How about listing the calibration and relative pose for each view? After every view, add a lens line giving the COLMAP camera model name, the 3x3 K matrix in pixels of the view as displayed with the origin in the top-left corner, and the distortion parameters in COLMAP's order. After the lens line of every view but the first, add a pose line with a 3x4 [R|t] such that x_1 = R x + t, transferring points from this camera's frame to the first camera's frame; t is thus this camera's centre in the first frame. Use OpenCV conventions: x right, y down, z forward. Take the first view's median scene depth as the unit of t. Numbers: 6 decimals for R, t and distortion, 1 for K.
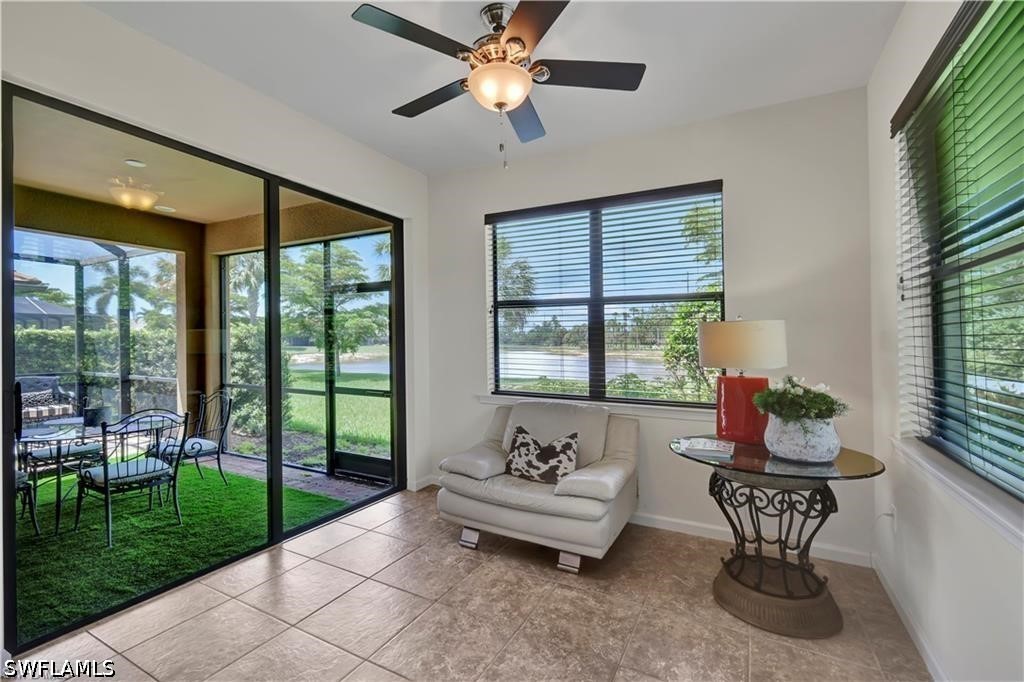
lens RADIAL K [[458.0, 0, 512.0], [0, 458.0, 341.0], [0, 0, 1]] dist [0.000685, 0.000083]
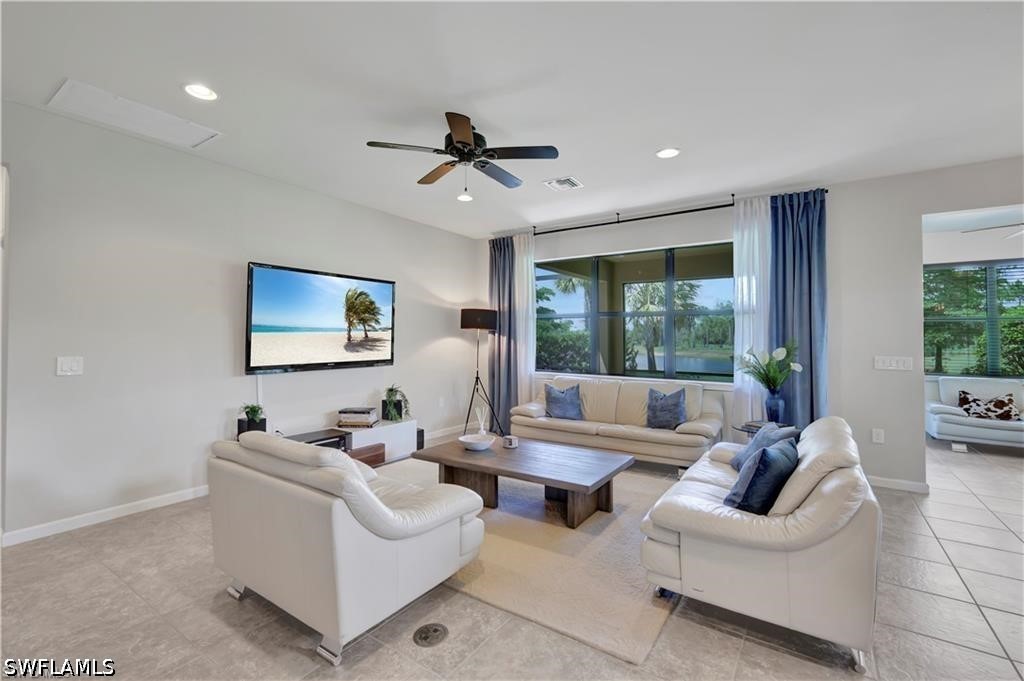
lens RADIAL K [[451.6, 0, 512.0], [0, 451.6, 340.5], [0, 0, 1]] dist [0.001215, 0.000057]
pose [[0.994340, 0.004398, -0.106157, -1.694923], [-0.004157, 0.999988, 0.002498, -0.008826], [0.106167, -0.002043, 0.994346, -1.033598]]
